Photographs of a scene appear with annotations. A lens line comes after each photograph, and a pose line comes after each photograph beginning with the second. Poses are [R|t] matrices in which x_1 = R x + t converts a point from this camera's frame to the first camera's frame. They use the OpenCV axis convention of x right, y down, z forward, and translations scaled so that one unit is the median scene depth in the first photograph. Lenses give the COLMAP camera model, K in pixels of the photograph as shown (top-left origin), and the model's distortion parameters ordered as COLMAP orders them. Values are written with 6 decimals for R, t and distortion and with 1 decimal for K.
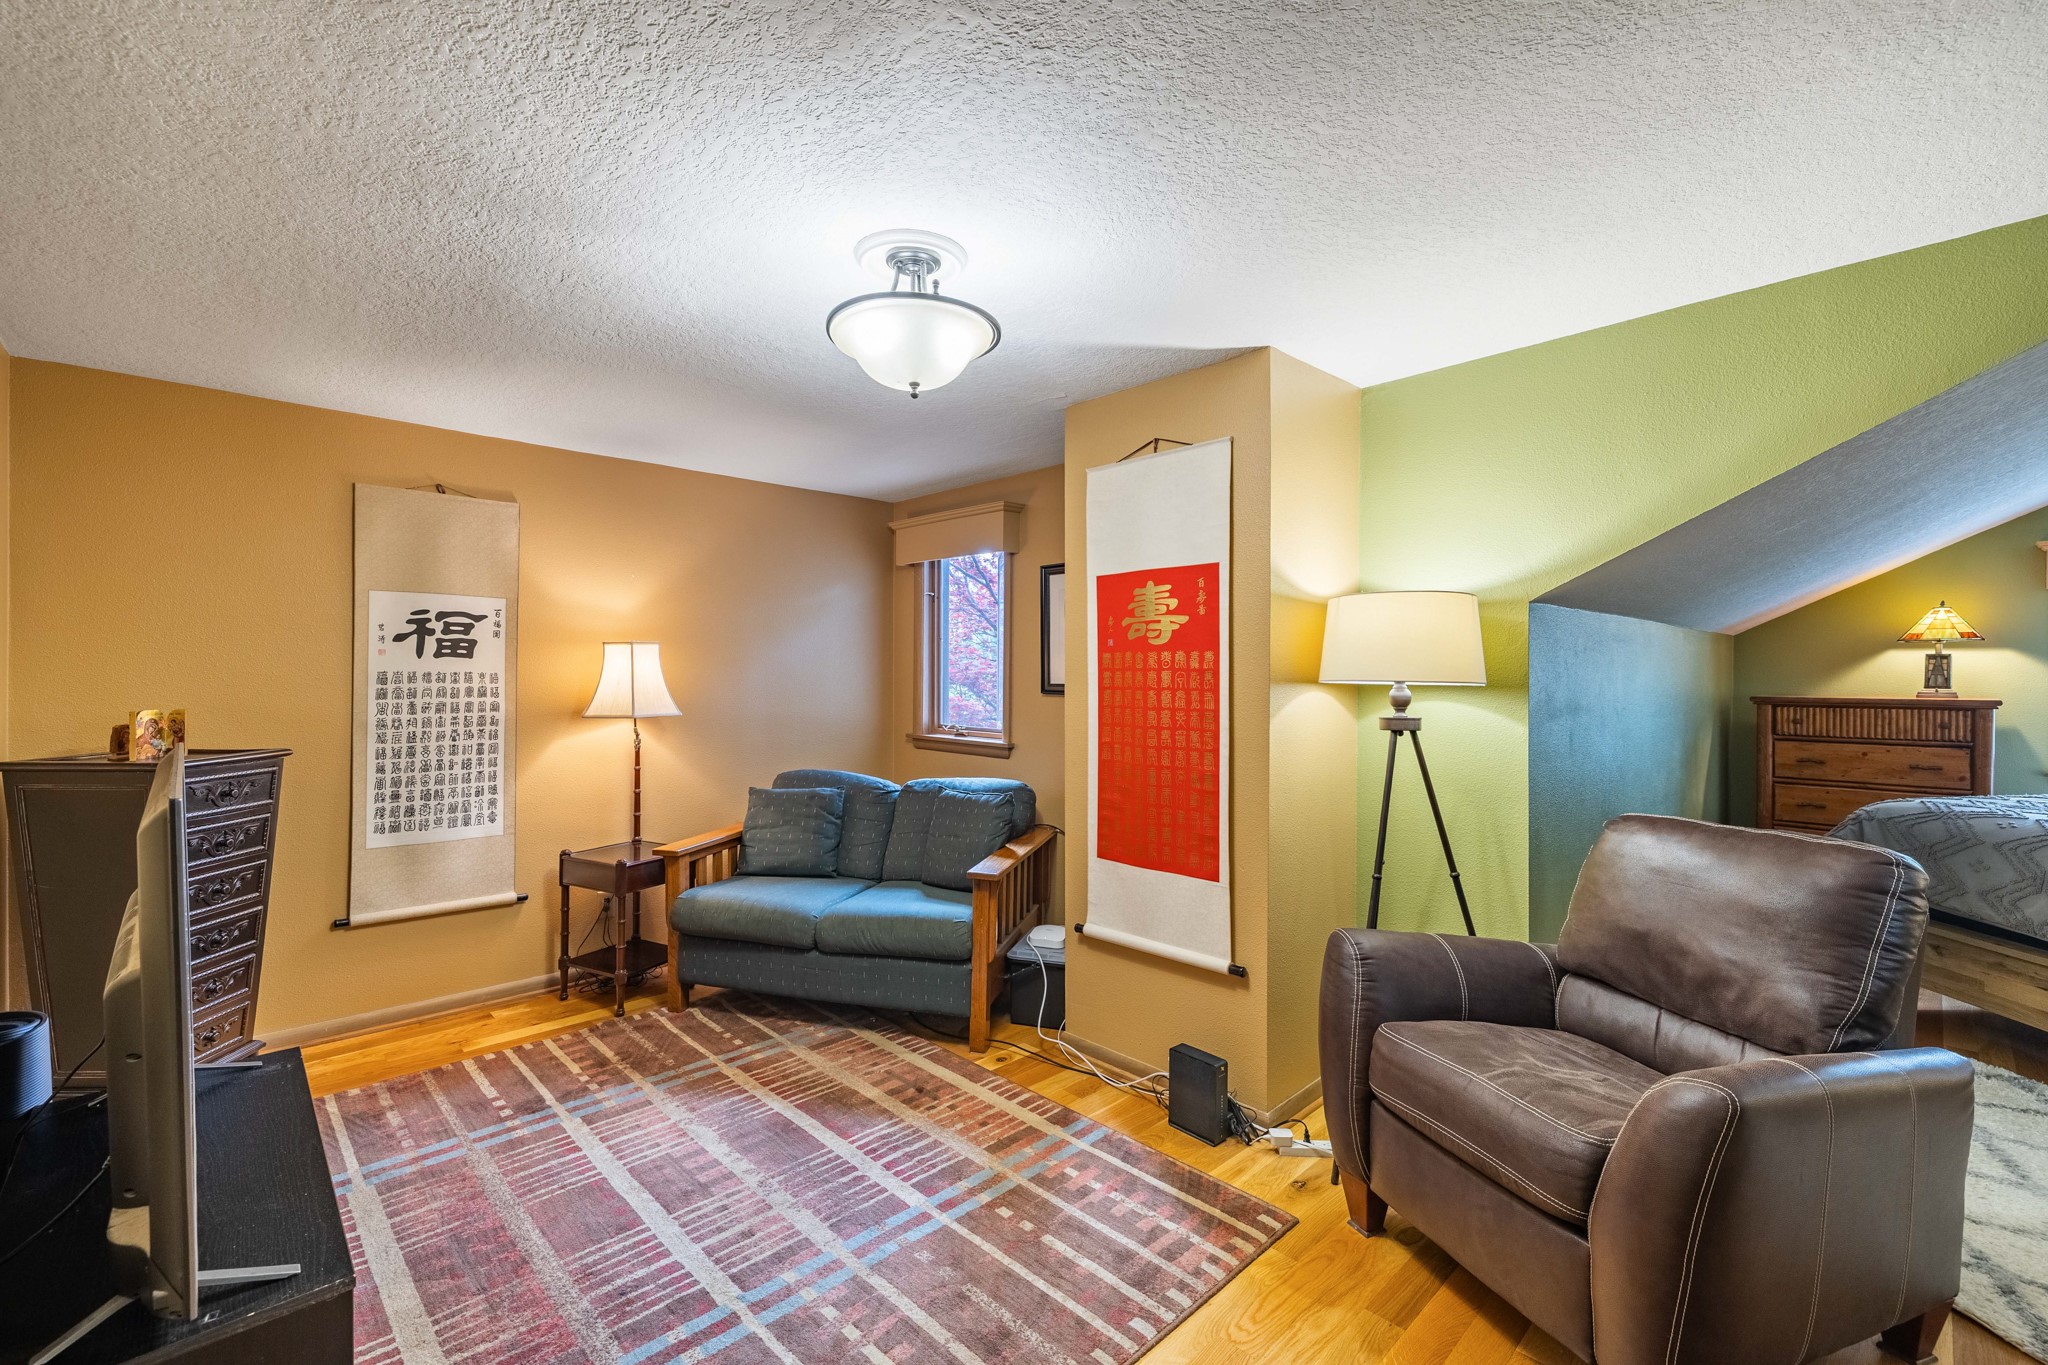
lens RADIAL K [[873.4, 0, 1019.5], [0, 873.4, 679.7], [0, 0, 1]] dist [0.000470, 0.000086]
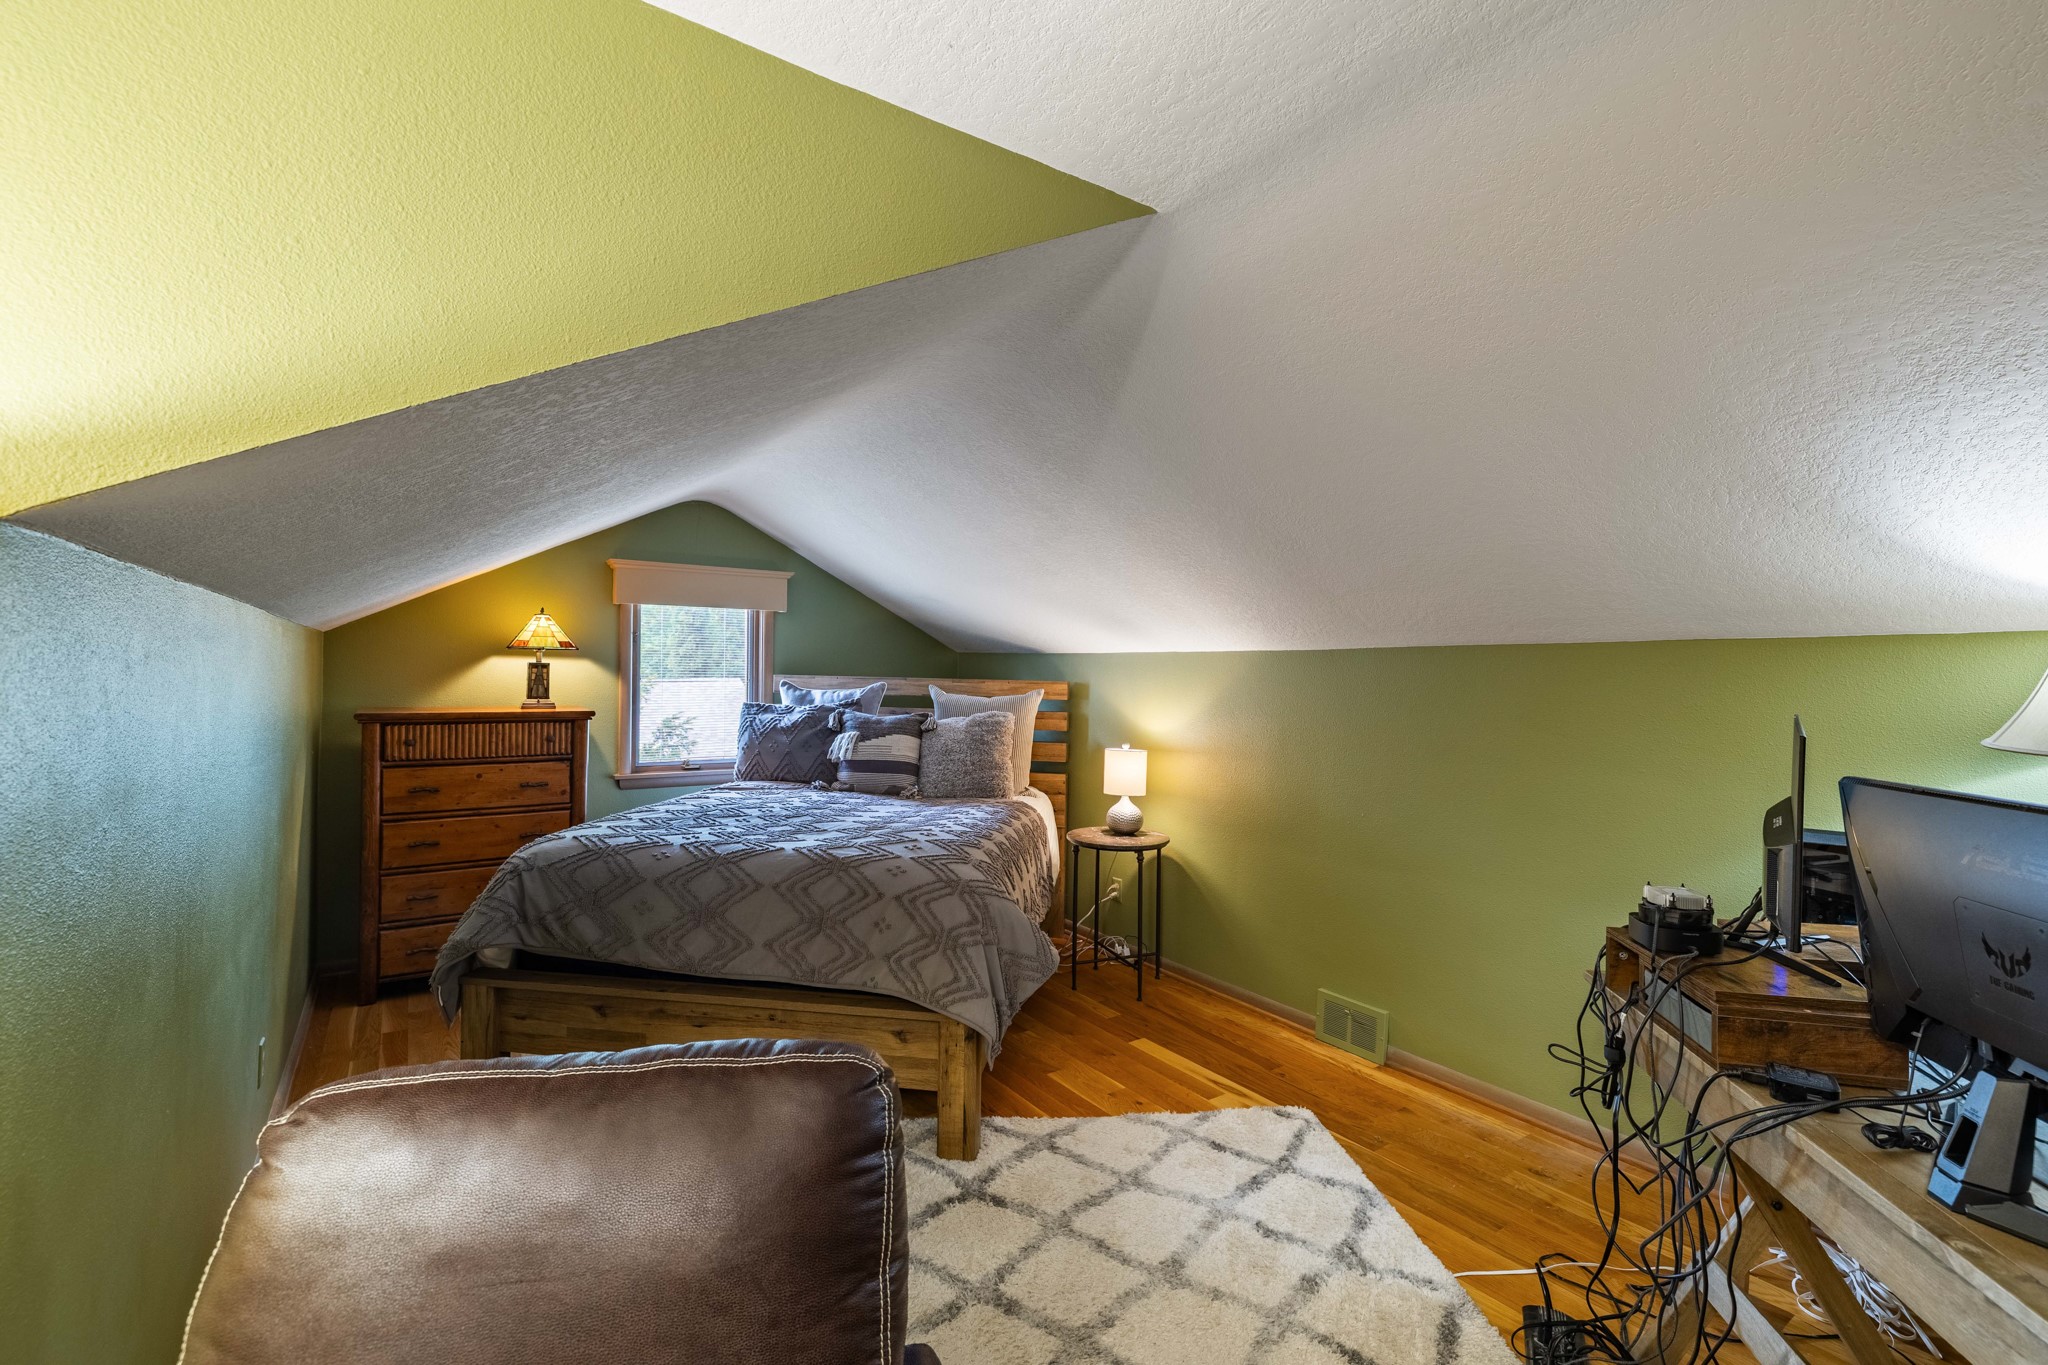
lens RADIAL K [[873.4, 0, 1018.3], [0, 873.4, 672.3], [0, 0, 1]] dist [0.000470, 0.000086]
pose [[0.155435, 0.004997, 0.987833, 0.187985], [-0.006556, 0.999970, -0.004026, -0.018899], [-0.987824, -0.005851, 0.155463, 0.334573]]
